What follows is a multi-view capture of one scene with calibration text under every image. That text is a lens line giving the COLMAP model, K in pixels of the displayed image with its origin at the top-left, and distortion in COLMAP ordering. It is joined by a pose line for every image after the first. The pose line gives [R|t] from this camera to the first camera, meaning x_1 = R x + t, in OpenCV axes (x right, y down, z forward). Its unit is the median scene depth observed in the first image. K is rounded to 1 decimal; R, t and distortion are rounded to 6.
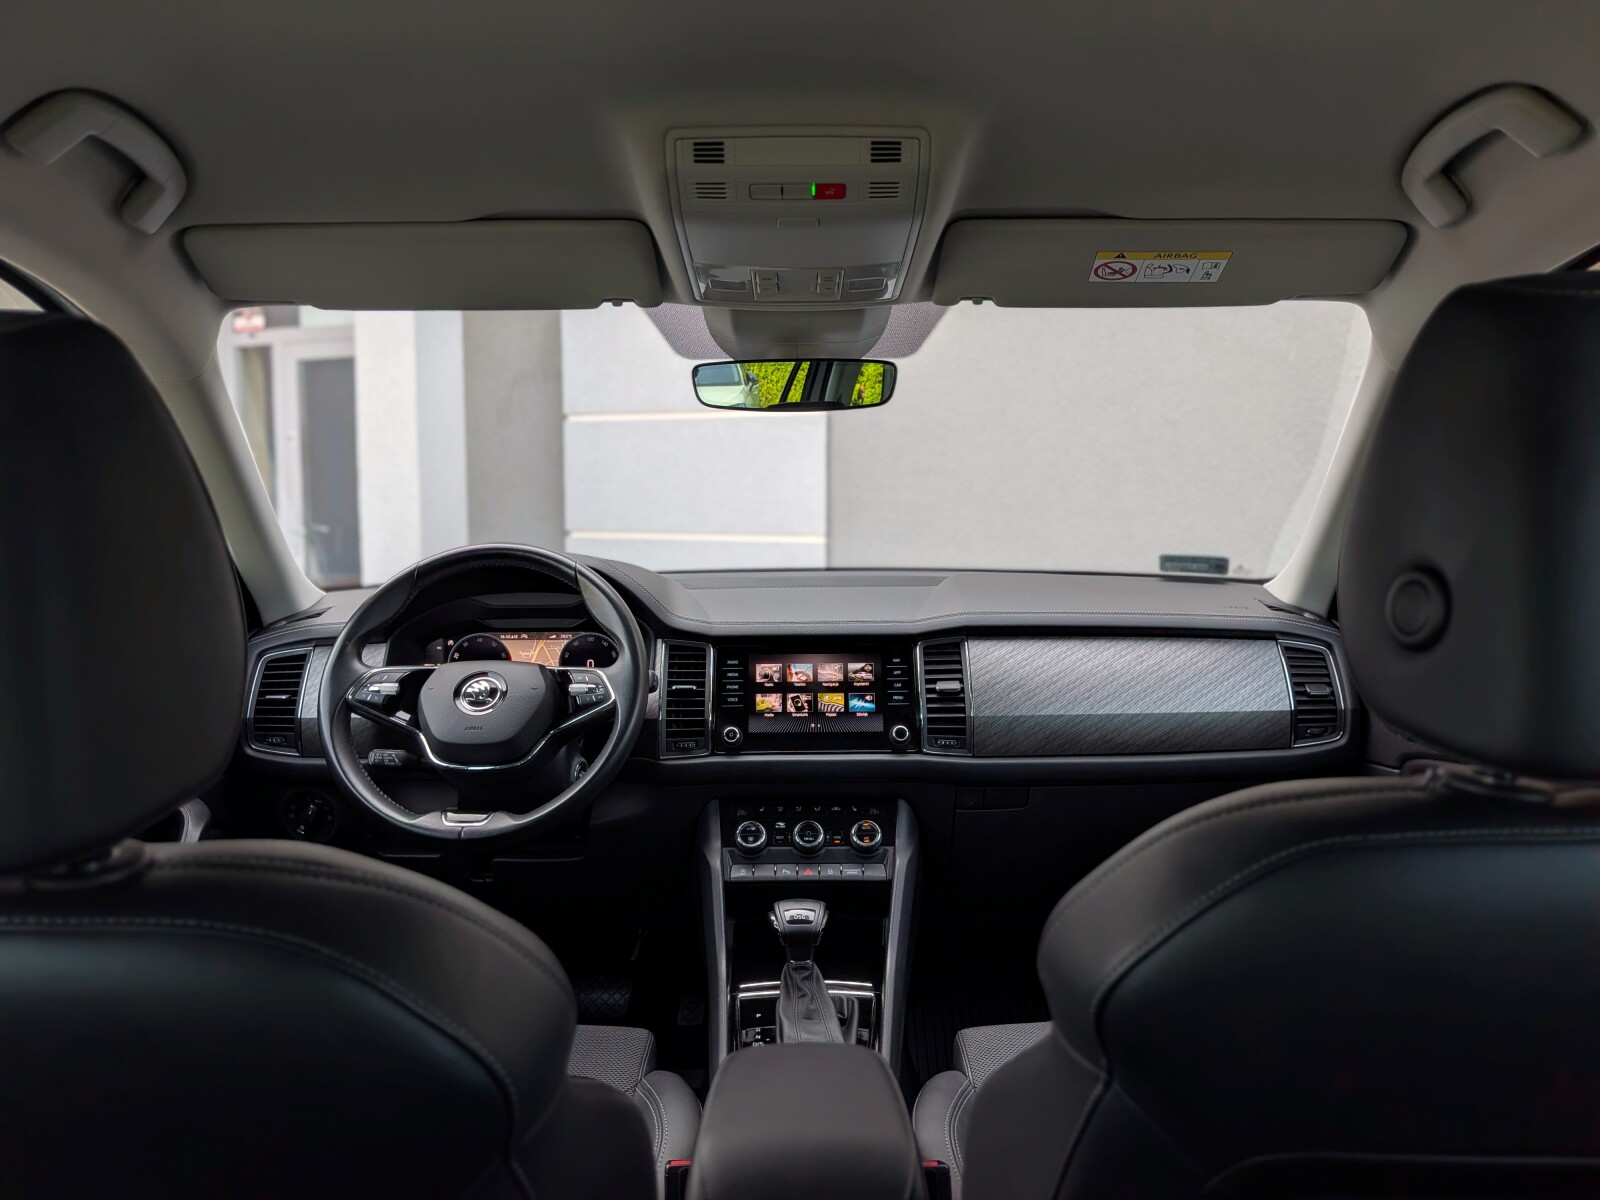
lens RADIAL K [[1164.3, 0, 813.4], [0, 1164.3, 595.6], [0, 0, 1]] dist [0.074932, -0.144690]
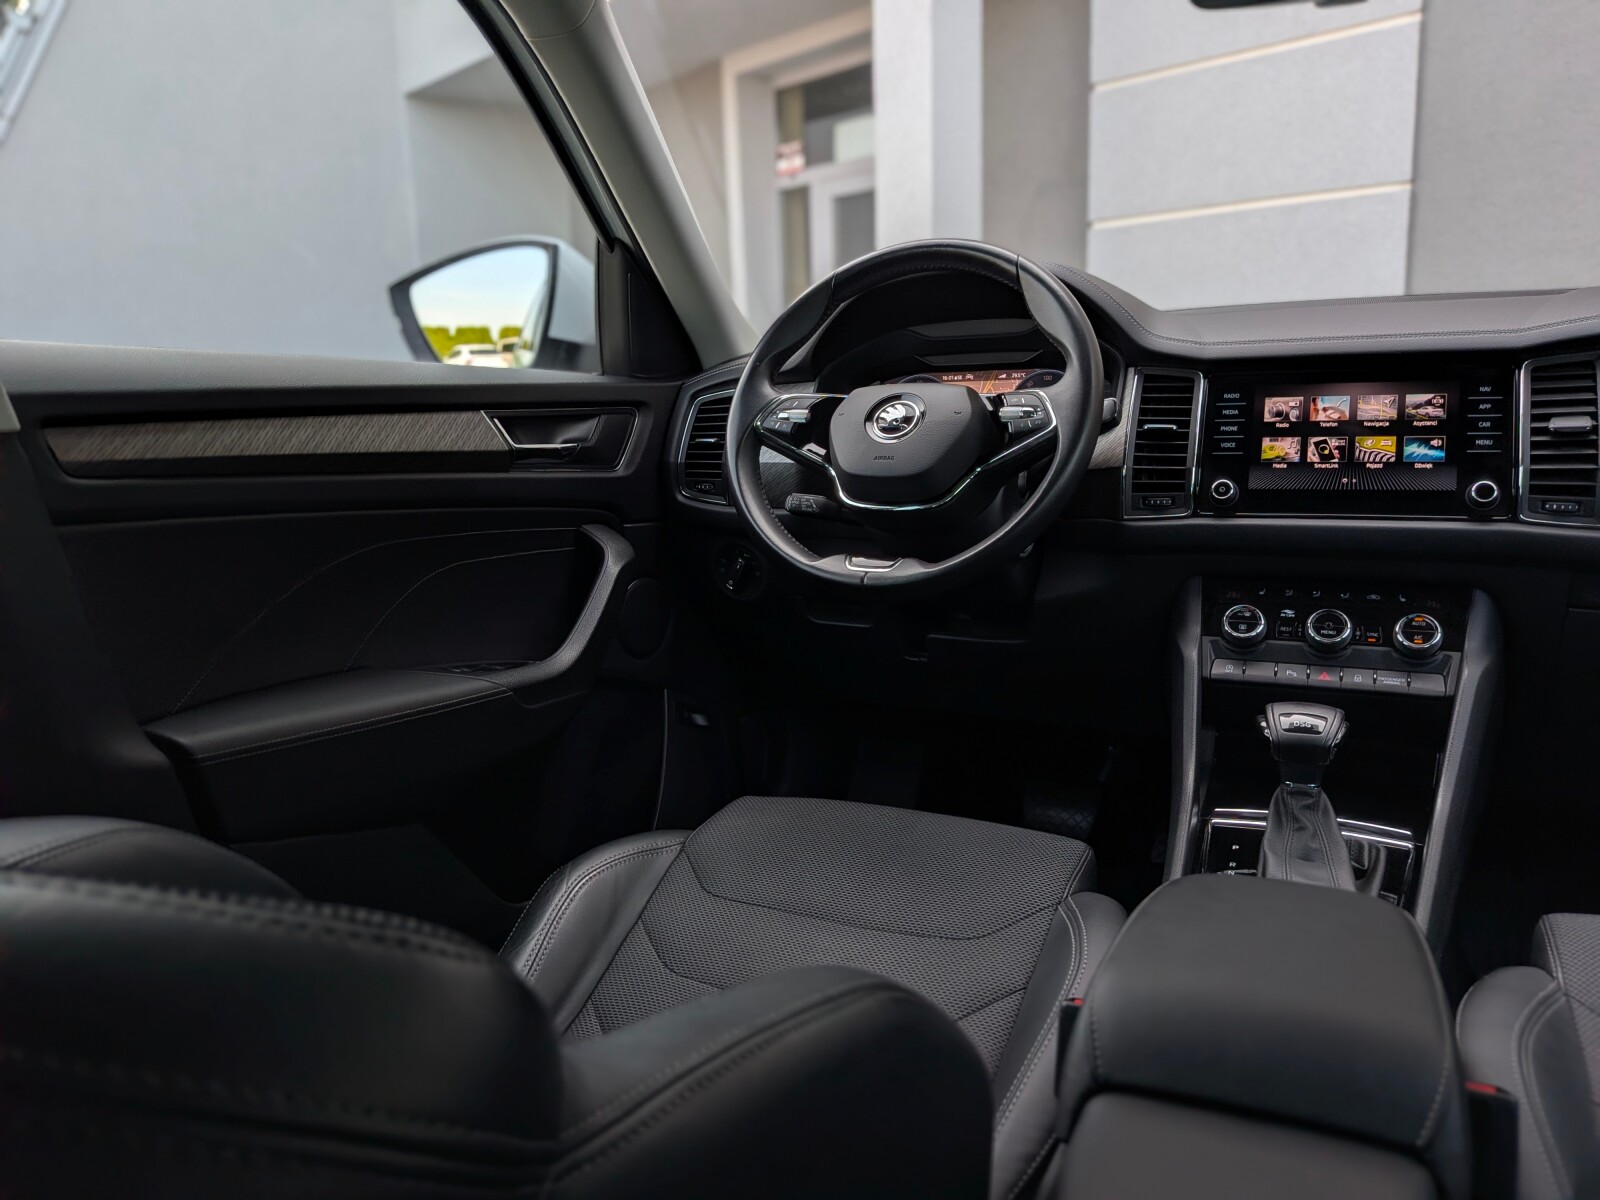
lens RADIAL K [[1164.3, 0, 802.2], [0, 1164.3, 592.8], [0, 0, 1]] dist [0.074932, -0.144690]
pose [[0.895561, 0.055481, -0.441467, 0.023640], [-0.005802, 0.993567, 0.113094, 0.100976], [0.444902, -0.098721, 0.890122, 0.203513]]
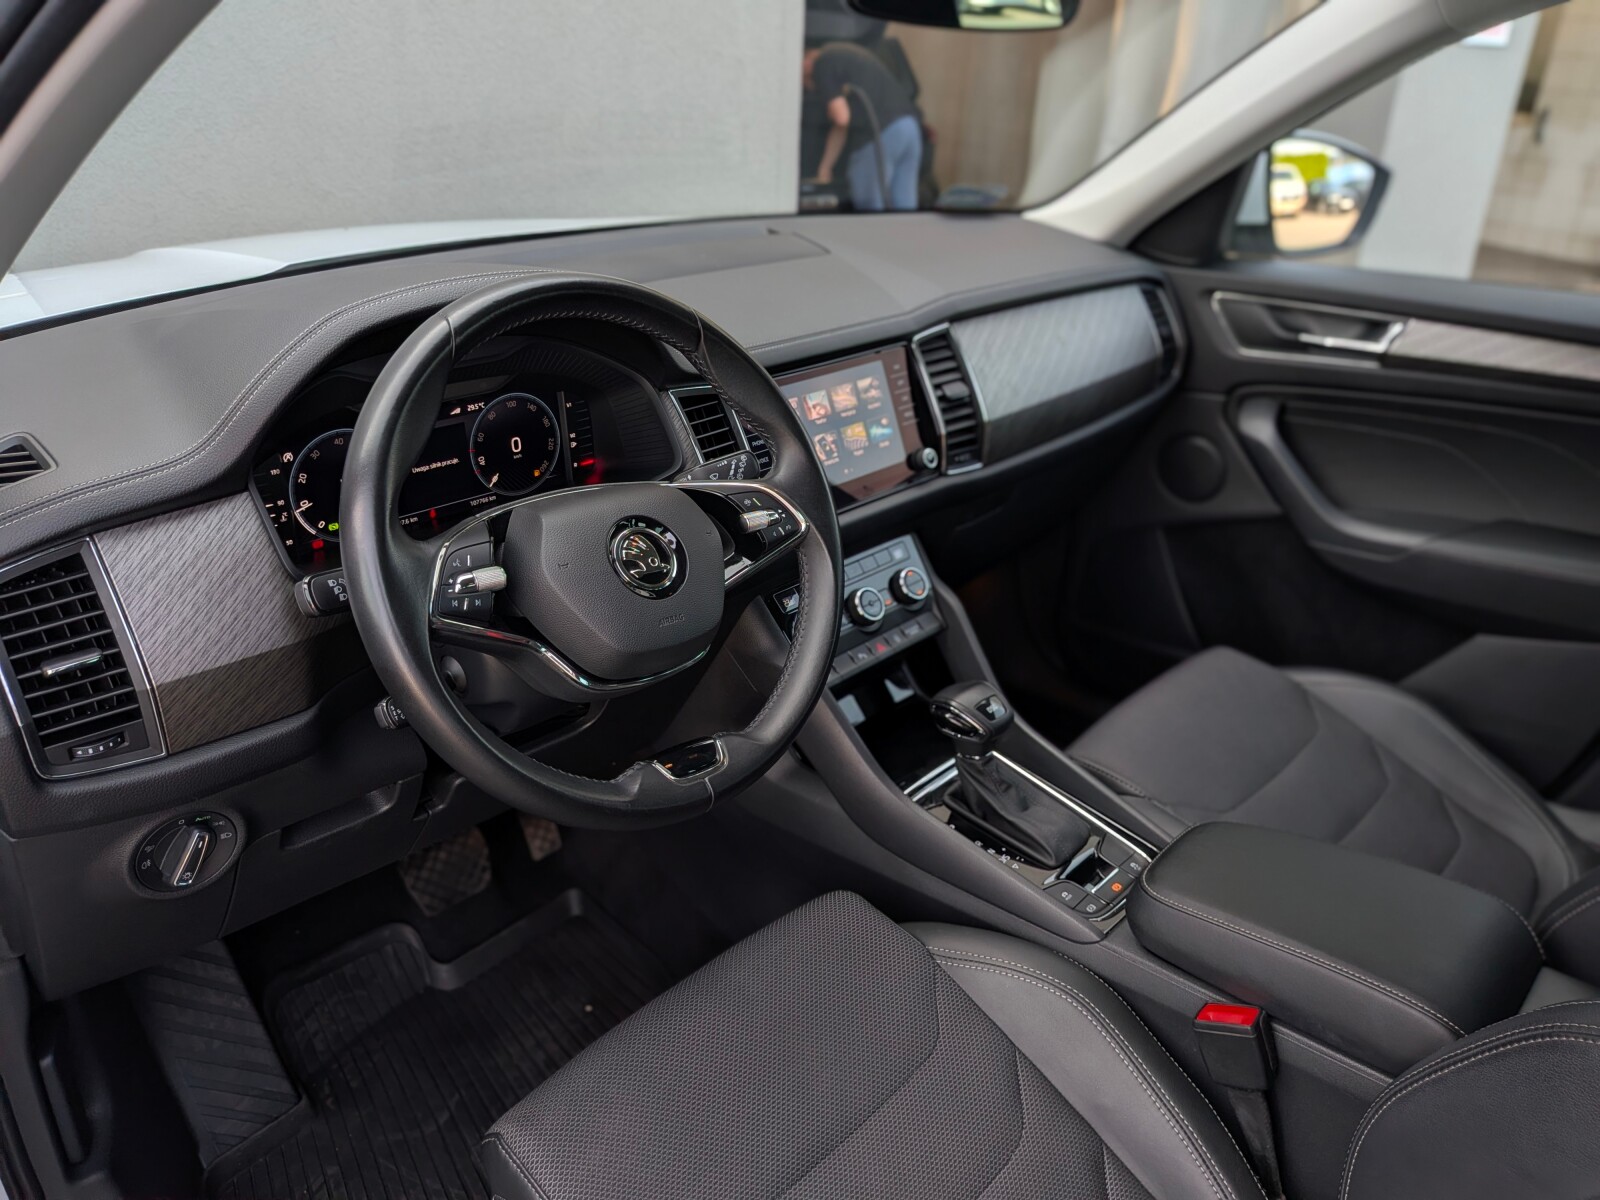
lens RADIAL K [[1164.3, 0, 821.1], [0, 1164.3, 602.1], [0, 0, 1]] dist [0.074932, -0.144690]
pose [[0.688902, -0.290629, 0.664040, -0.551037], [0.023974, 0.924735, 0.379856, -0.101949], [-0.724458, -0.245764, 0.644019, 0.497525]]
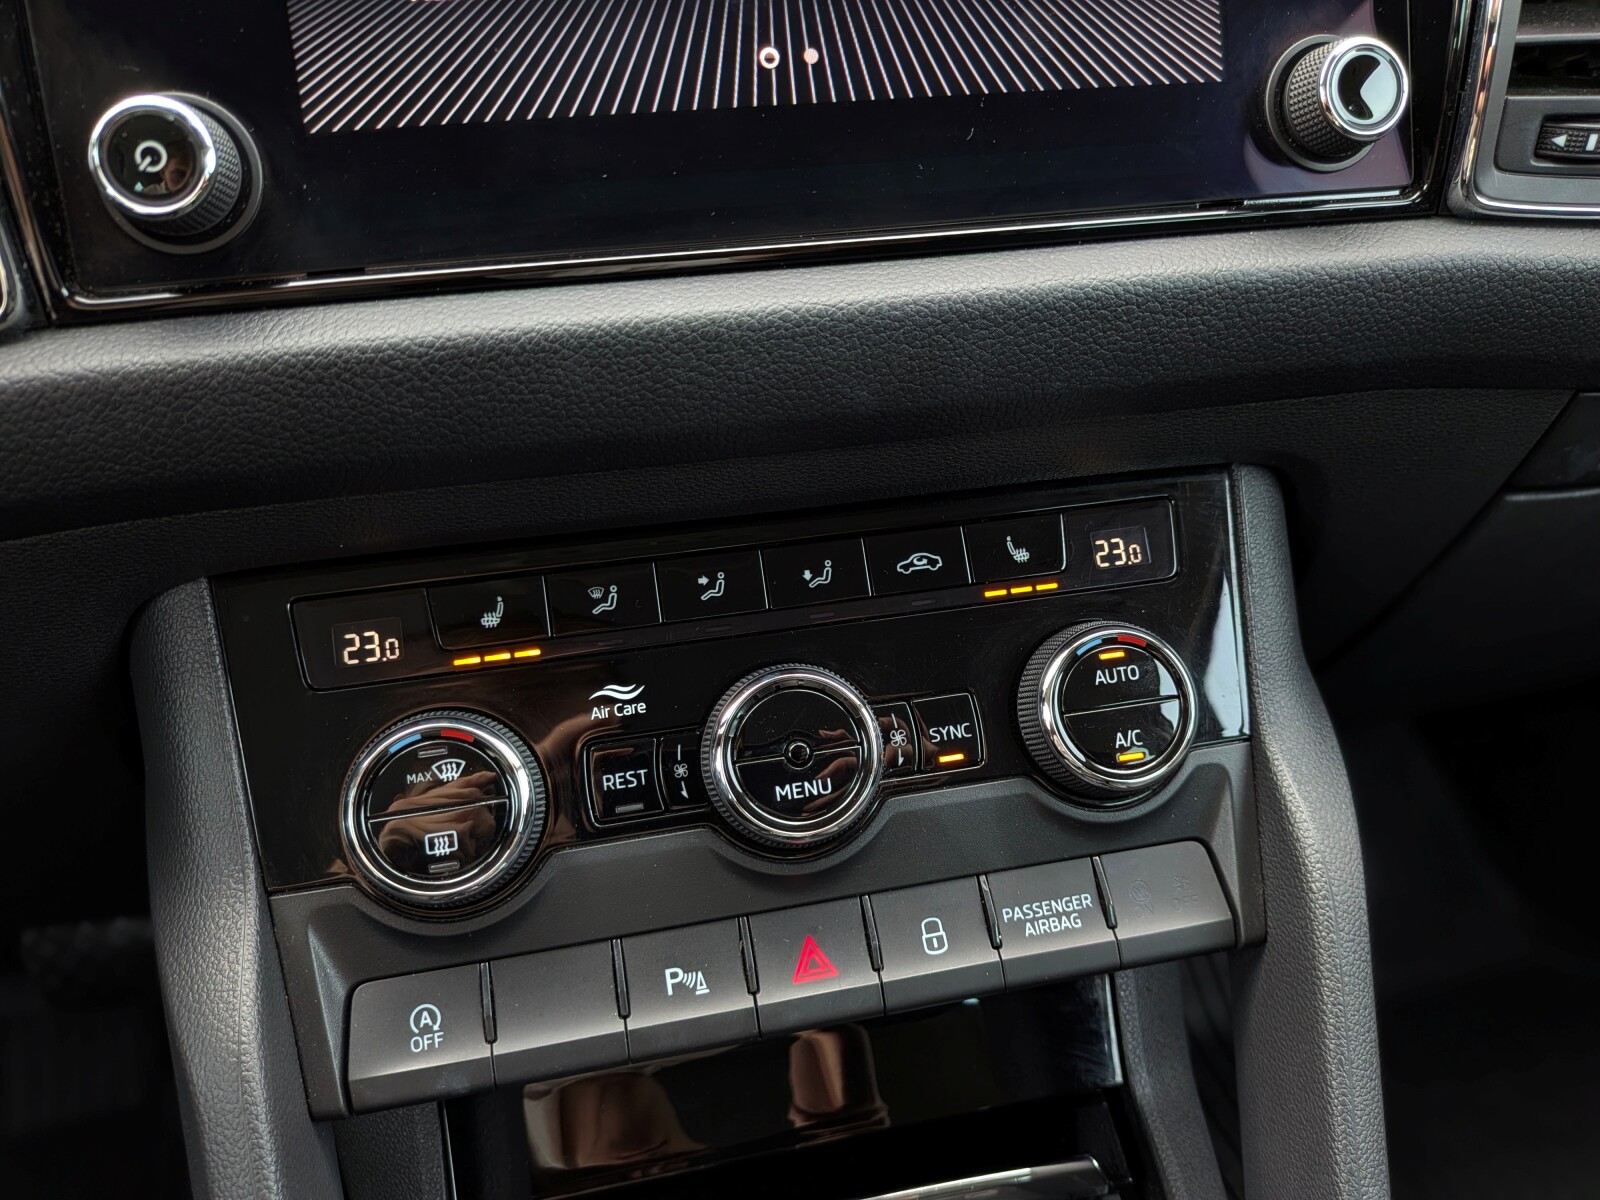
lens RADIAL K [[1164.3, 0, 818.1], [0, 1164.3, 575.4], [0, 0, 1]] dist [0.074932, -0.144690]
pose [[0.980751, -0.109516, 0.161660, -0.024950], [0.023182, 0.887359, 0.460496, 0.102451], [-0.193882, -0.447884, 0.872817, 0.849241]]
